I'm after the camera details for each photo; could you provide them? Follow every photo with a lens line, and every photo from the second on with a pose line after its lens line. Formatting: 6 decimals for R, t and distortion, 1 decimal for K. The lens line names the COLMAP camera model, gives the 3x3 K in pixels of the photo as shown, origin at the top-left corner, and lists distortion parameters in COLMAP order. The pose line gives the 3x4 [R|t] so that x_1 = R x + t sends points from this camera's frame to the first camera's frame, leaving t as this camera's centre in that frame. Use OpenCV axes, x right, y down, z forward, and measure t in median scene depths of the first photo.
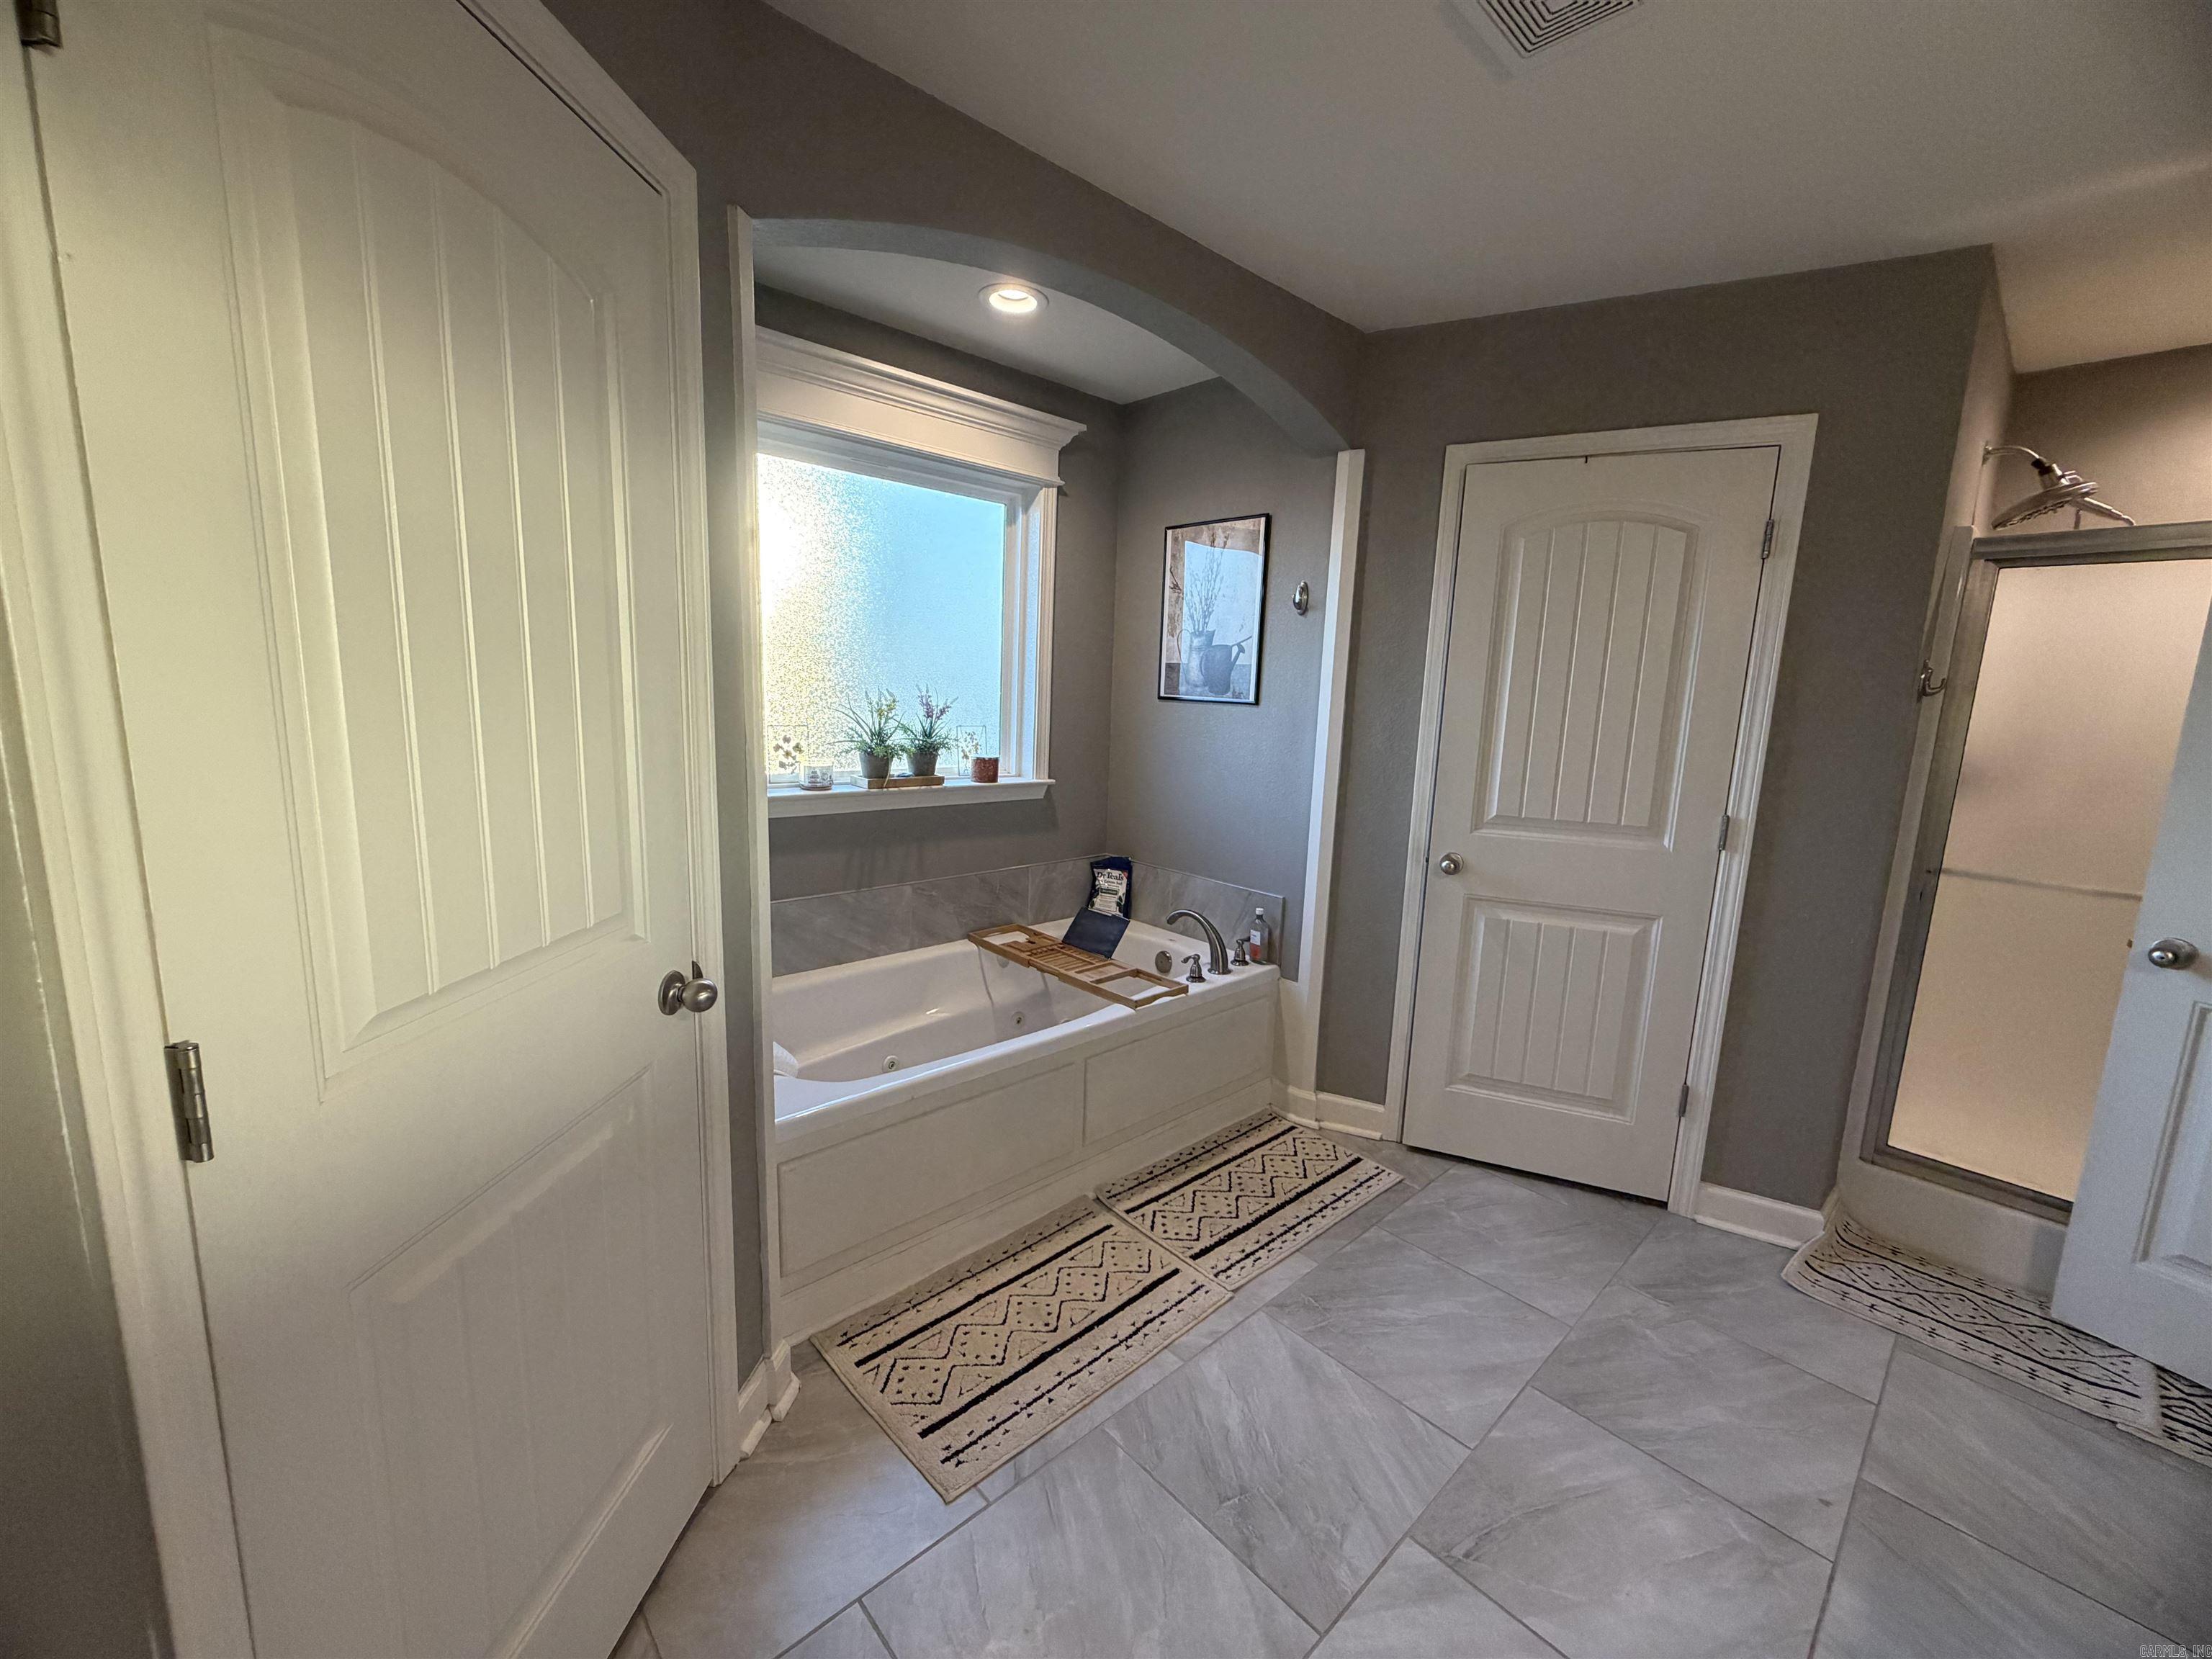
lens RADIAL K [[882.1, 0, 1102.5], [0, 882.1, 829.0], [0, 0, 1]] dist [0.000665, -0.000331]
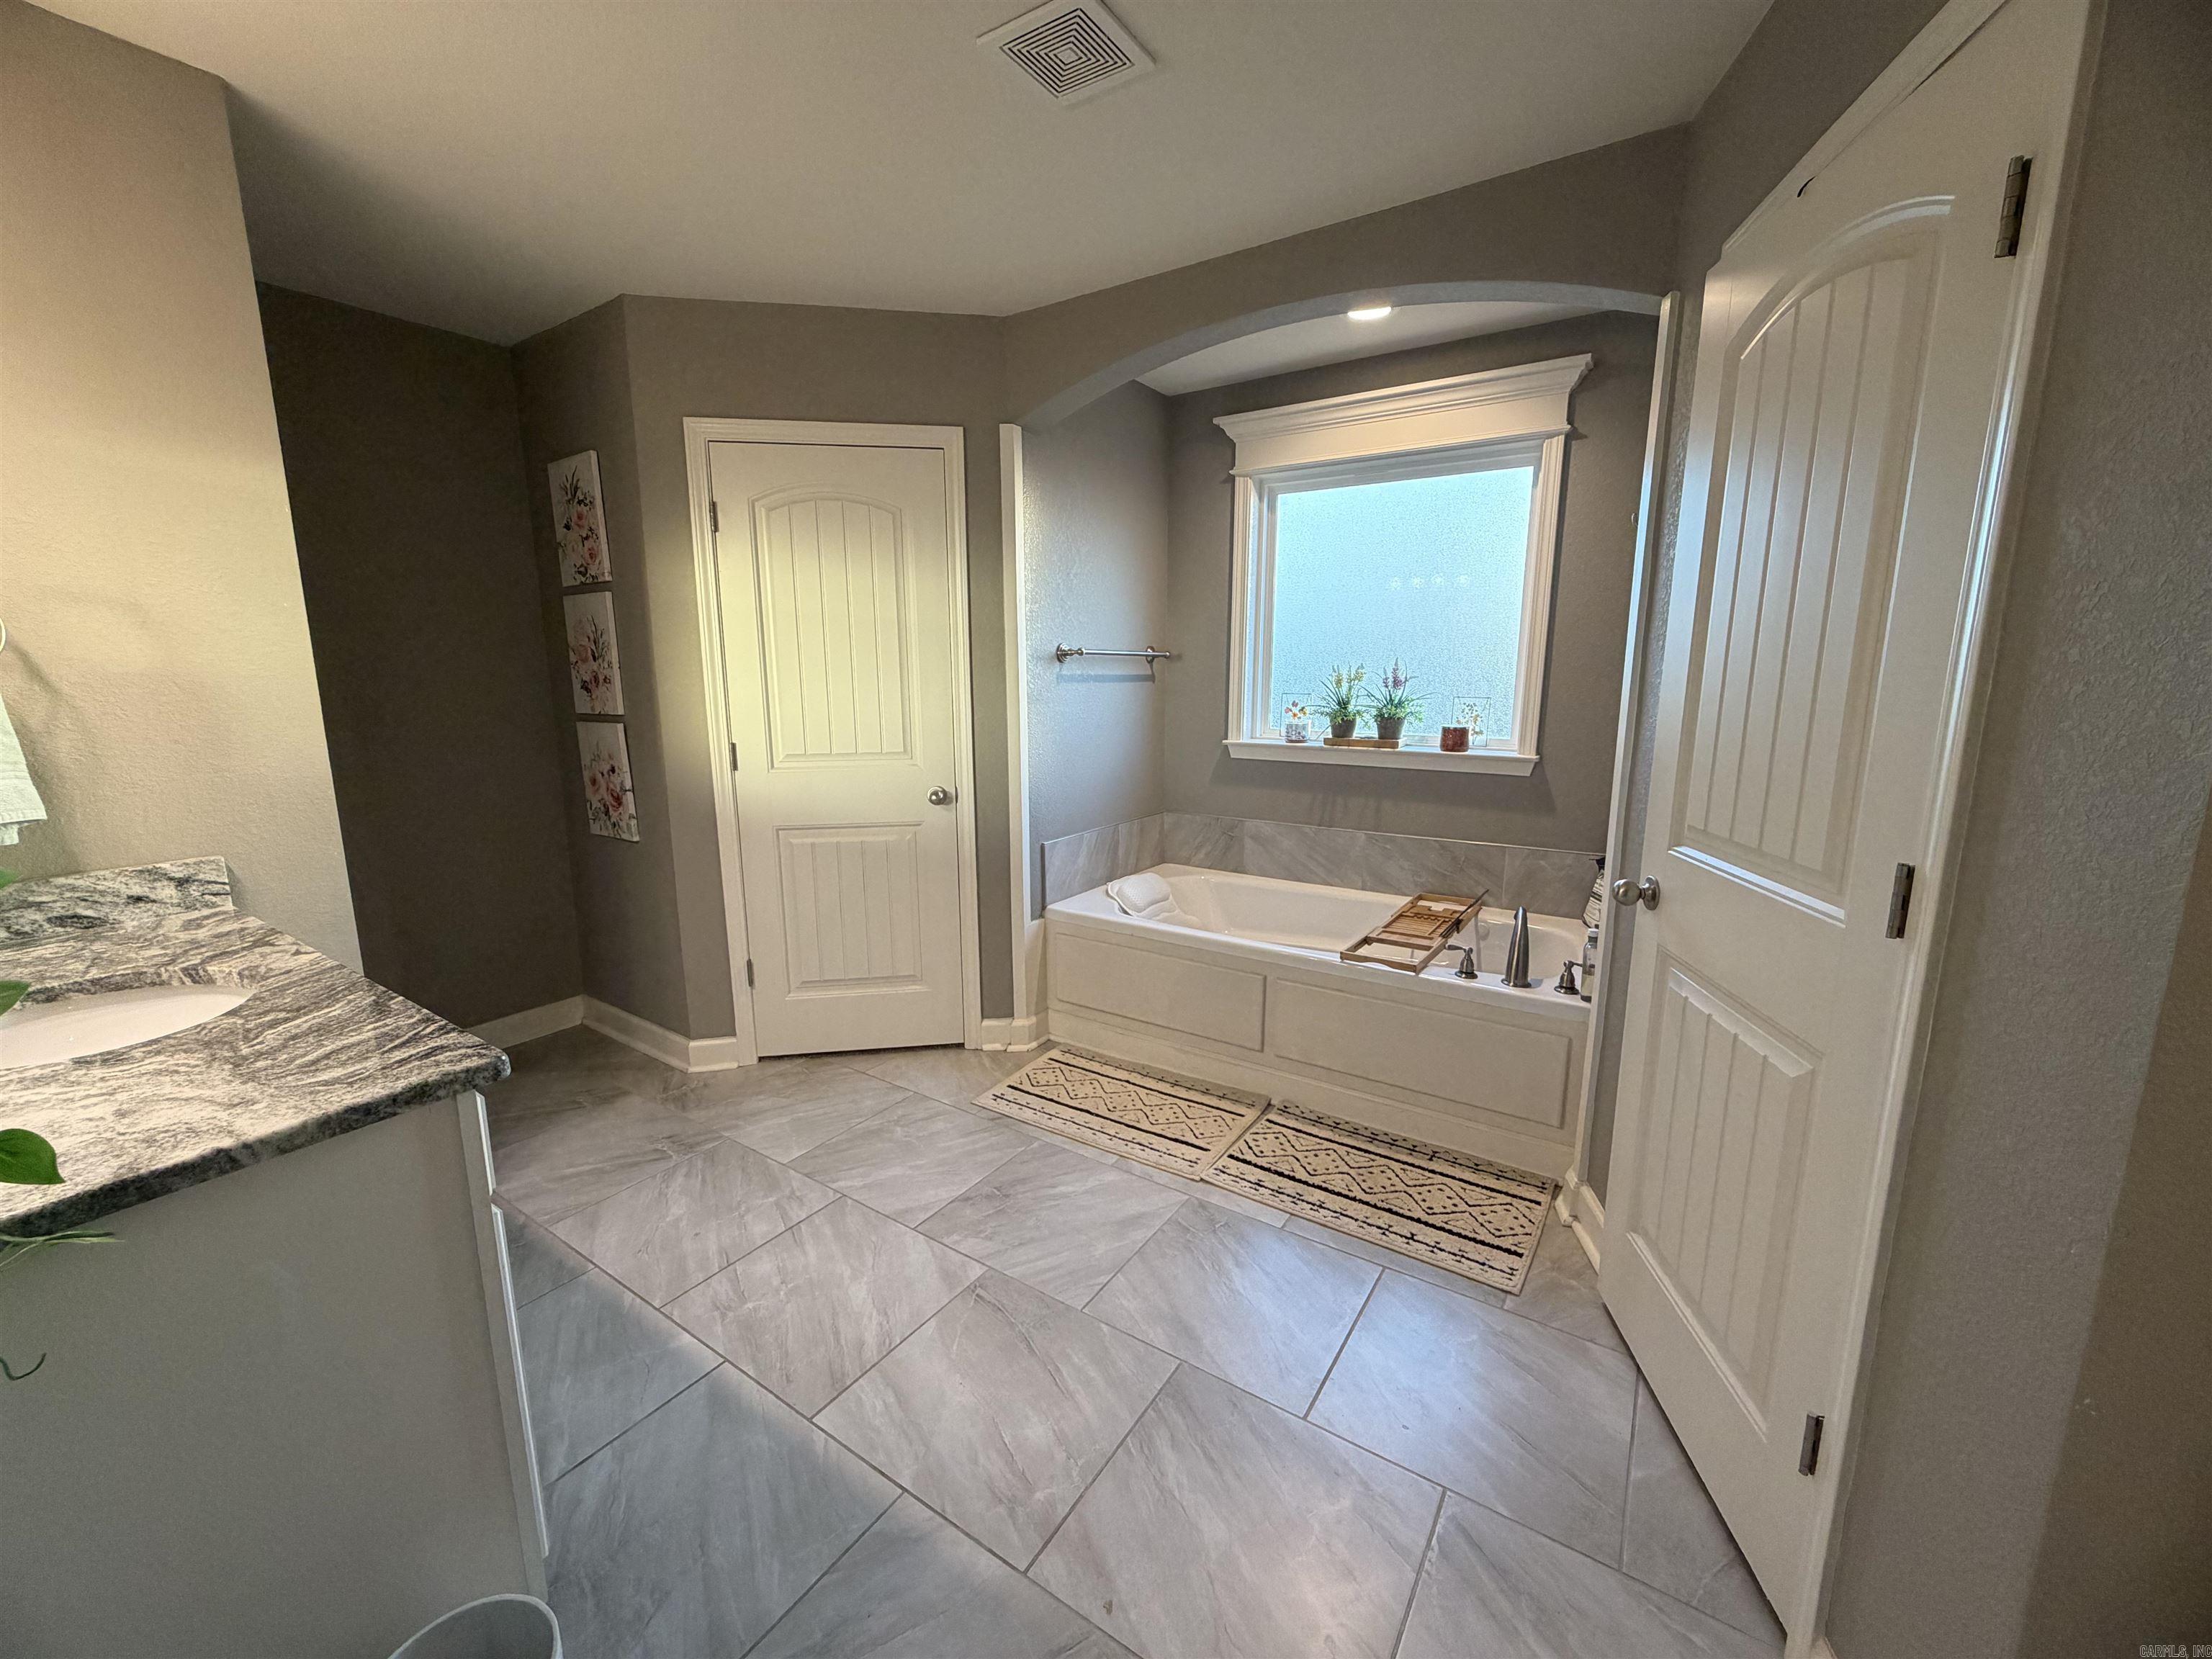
lens RADIAL K [[894.8, 0, 1108.5], [0, 894.8, 826.8], [0, 0, 1]] dist [-0.000569, -0.000287]
pose [[0.229721, 0.134644, -0.963898, 0.940335], [-0.145451, 0.984011, 0.102789, -0.018171], [0.962326, 0.116587, 0.245632, 0.442390]]
